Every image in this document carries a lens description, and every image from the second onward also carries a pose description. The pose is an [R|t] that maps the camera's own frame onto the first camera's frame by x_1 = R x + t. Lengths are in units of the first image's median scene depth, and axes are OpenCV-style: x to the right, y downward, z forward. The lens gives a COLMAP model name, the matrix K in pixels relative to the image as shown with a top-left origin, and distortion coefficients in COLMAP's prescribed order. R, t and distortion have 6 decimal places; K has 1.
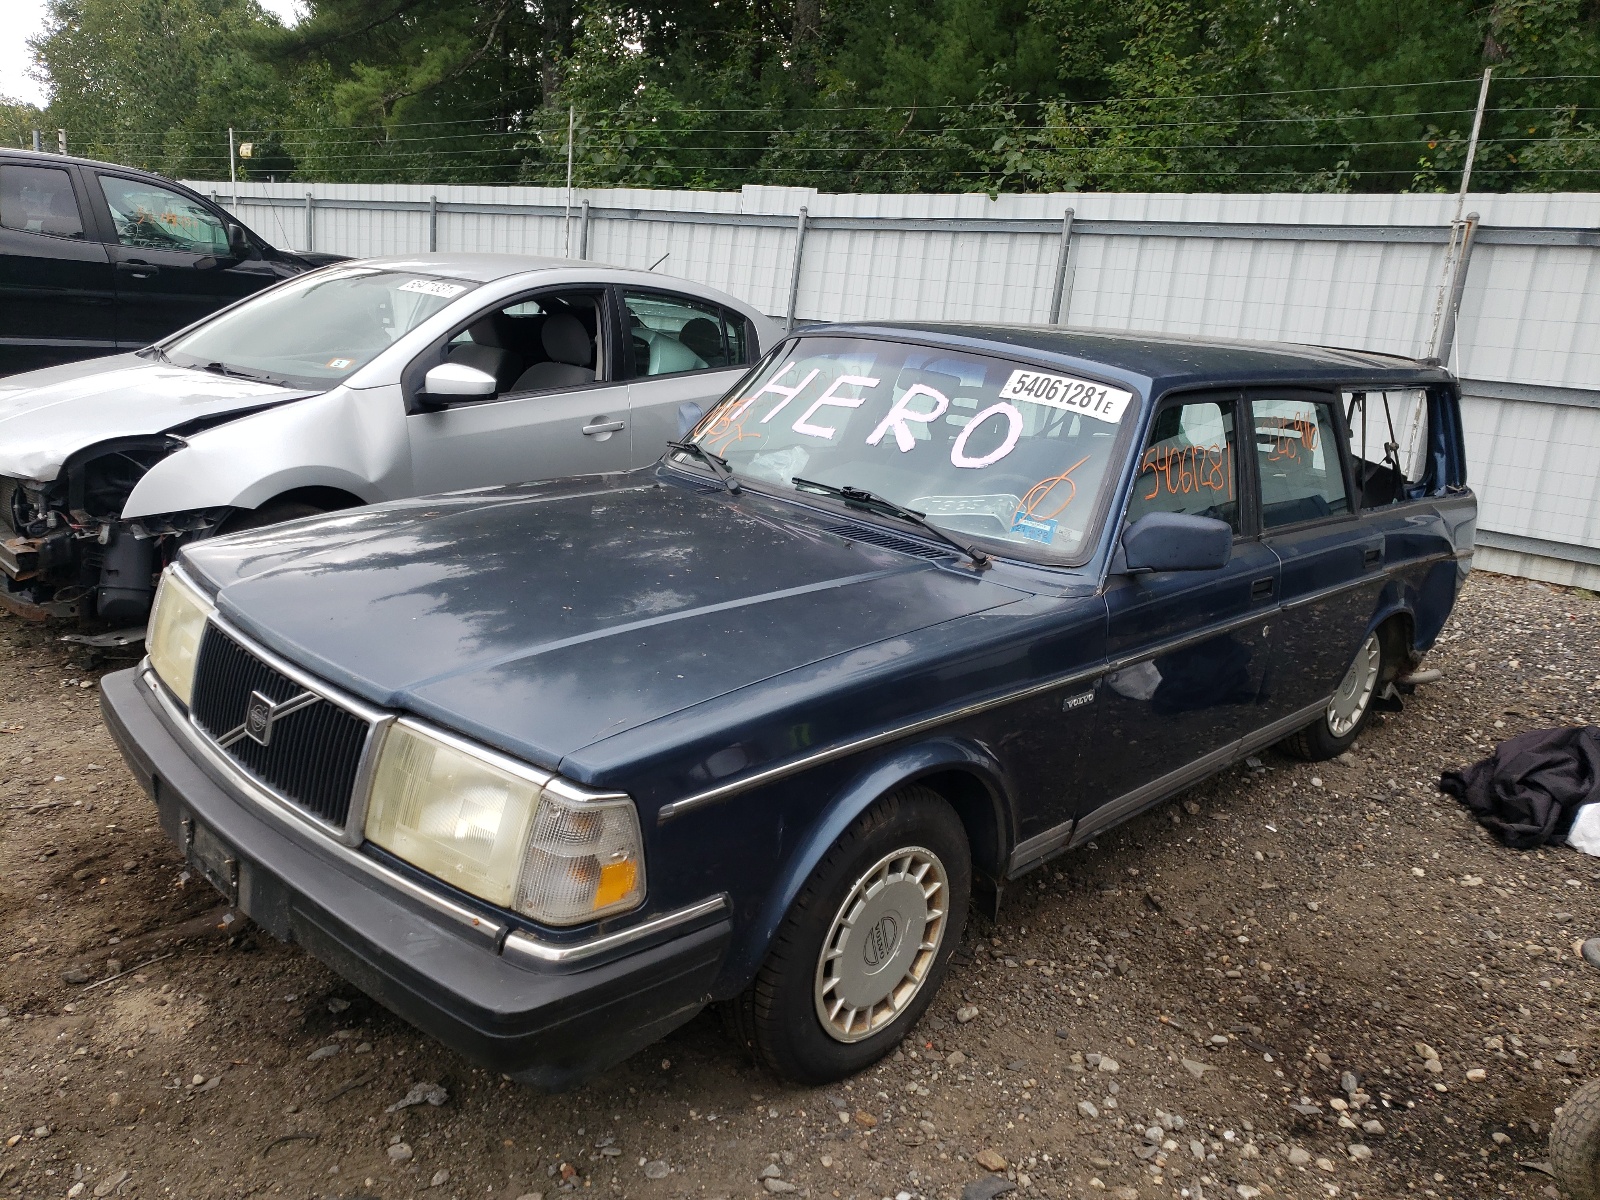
lens RADIAL K [[1329.0, 0, 800.0], [0, 1329.0, 600.0], [0, 0, 1]] dist [0.149962, -0.168141]
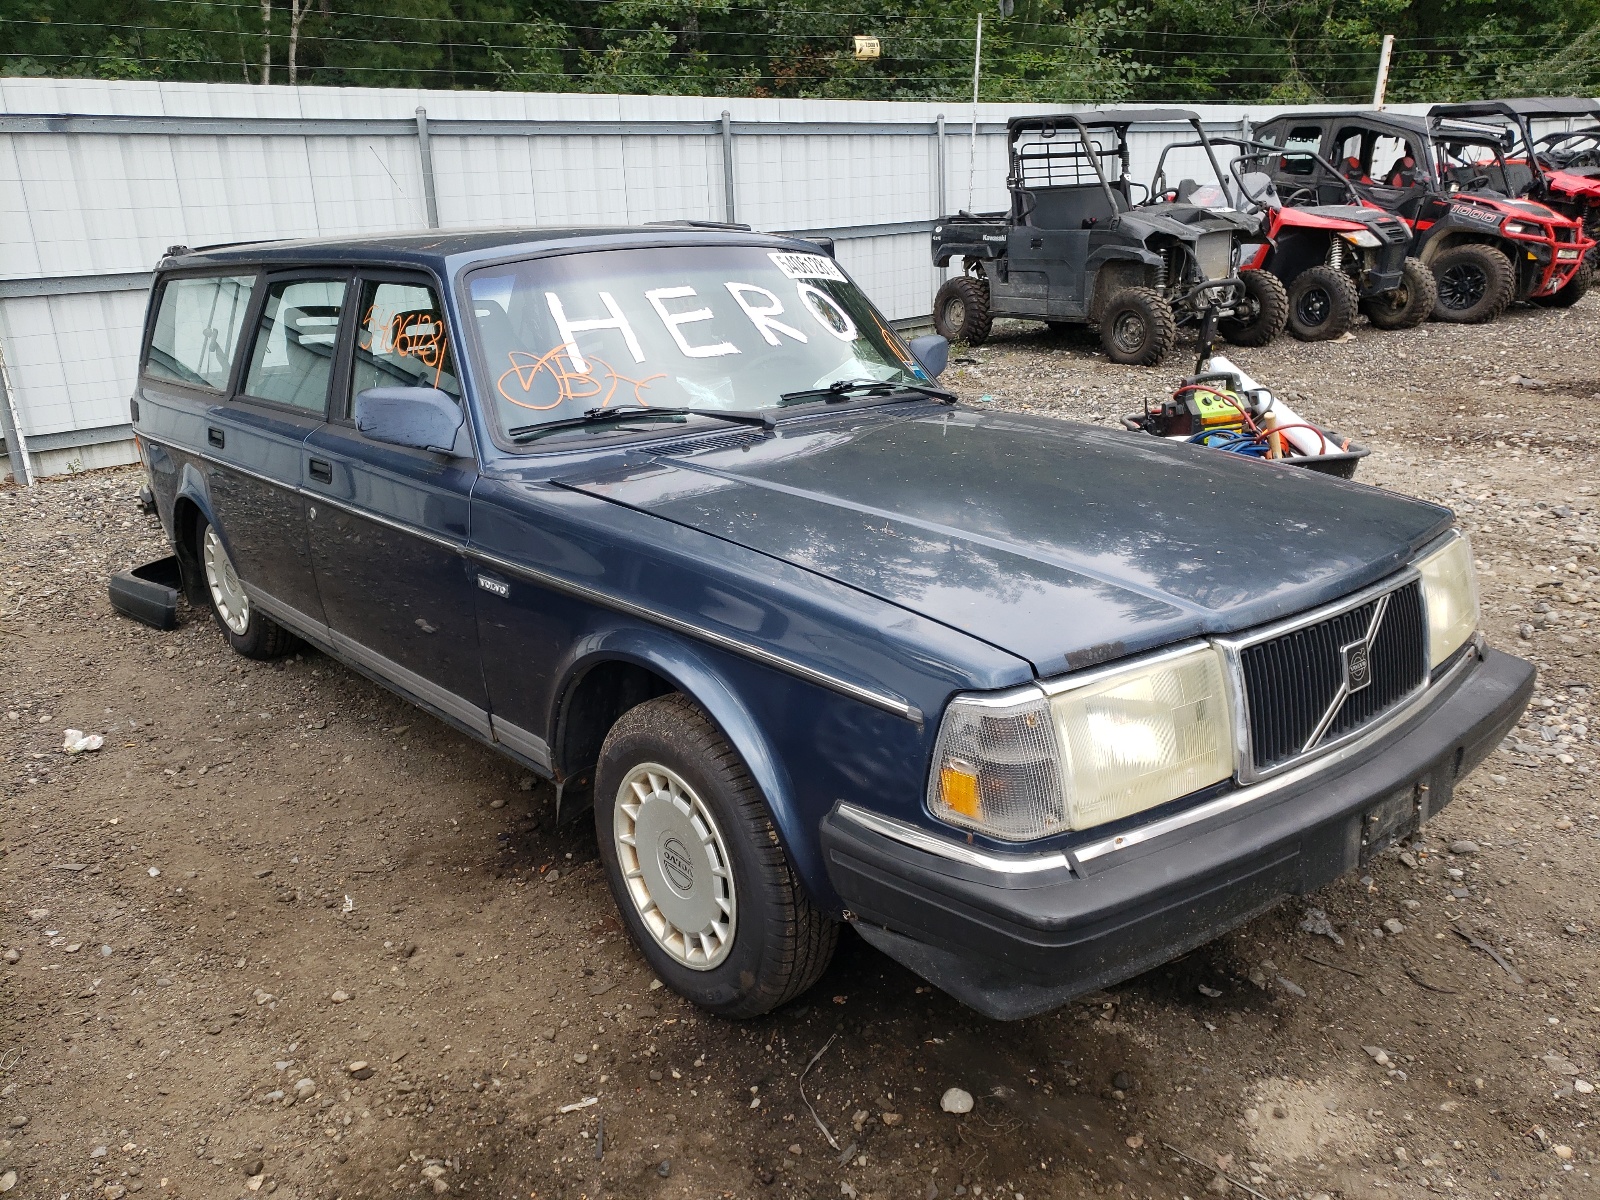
lens RADIAL K [[1322.5, 0, 799.8], [0, 1322.5, 562.4], [0, 0, 1]] dist [0.061470, 0.003700]
pose [[0.055923, -0.340448, 0.938599, -0.890175], [0.279652, 0.907783, 0.312608, -0.267712], [-0.958471, 0.244999, 0.145973, 0.845315]]
